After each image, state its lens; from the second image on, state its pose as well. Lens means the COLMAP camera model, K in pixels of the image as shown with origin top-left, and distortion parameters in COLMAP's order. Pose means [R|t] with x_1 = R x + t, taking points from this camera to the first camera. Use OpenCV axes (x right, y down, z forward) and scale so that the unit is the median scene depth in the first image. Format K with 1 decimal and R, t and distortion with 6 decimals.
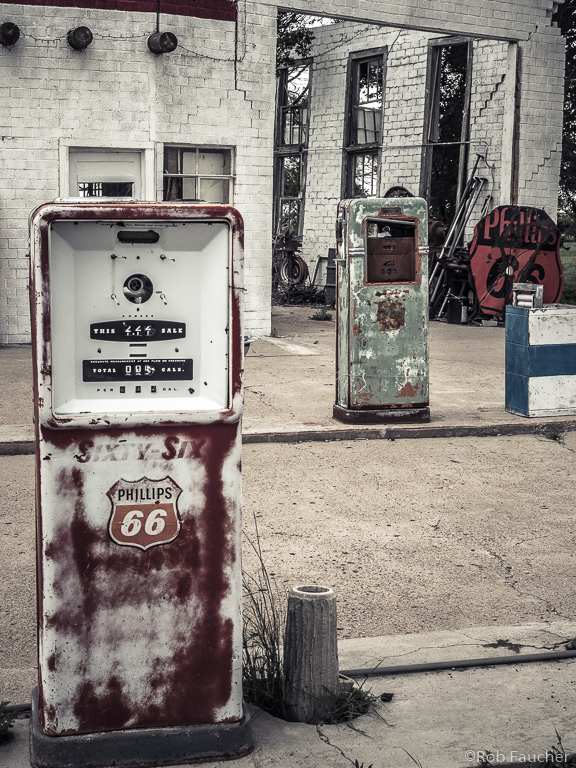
lens RADIAL K [[1326.5, 0, 288.0], [0, 1326.5, 384.0], [0, 0, 1]] dist [0.011500, 0.045123]
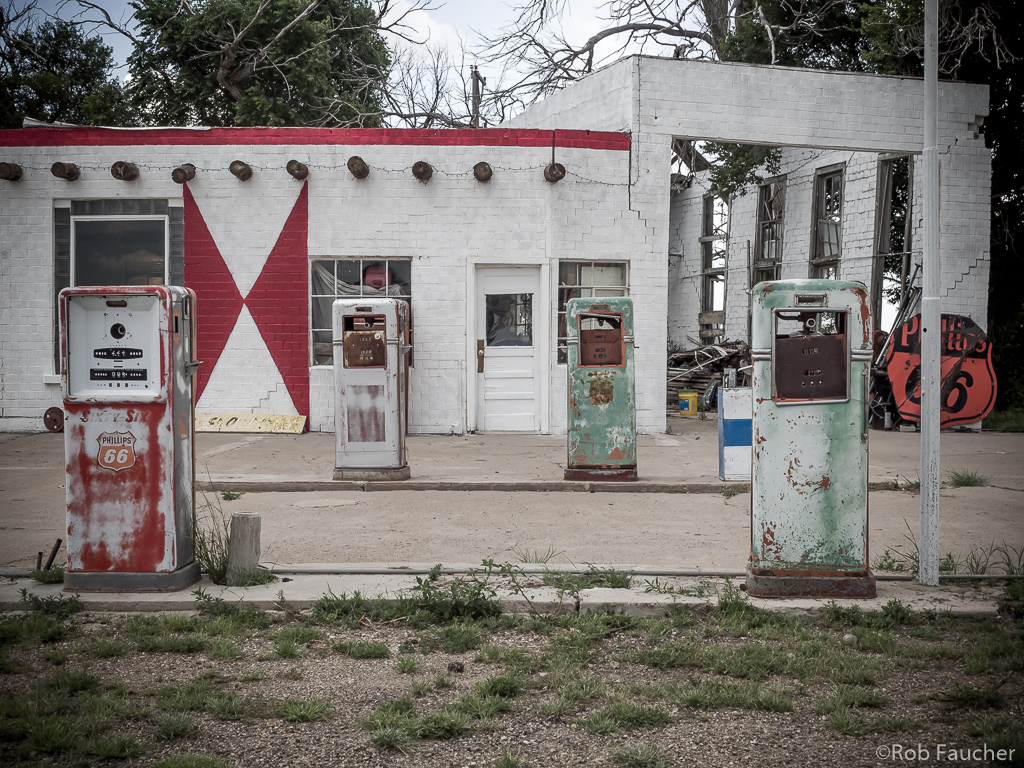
lens RADIAL K [[1444.0, 0, 512.0], [0, 1444.0, 384.0], [0, 0, 1]] dist [0.003572, 0.088022]
pose [[0.956709, 0.005510, -0.290993, 0.388619], [-0.033358, 0.995308, -0.090826, 0.065119], [0.289128, 0.096601, 0.952404, -0.299028]]
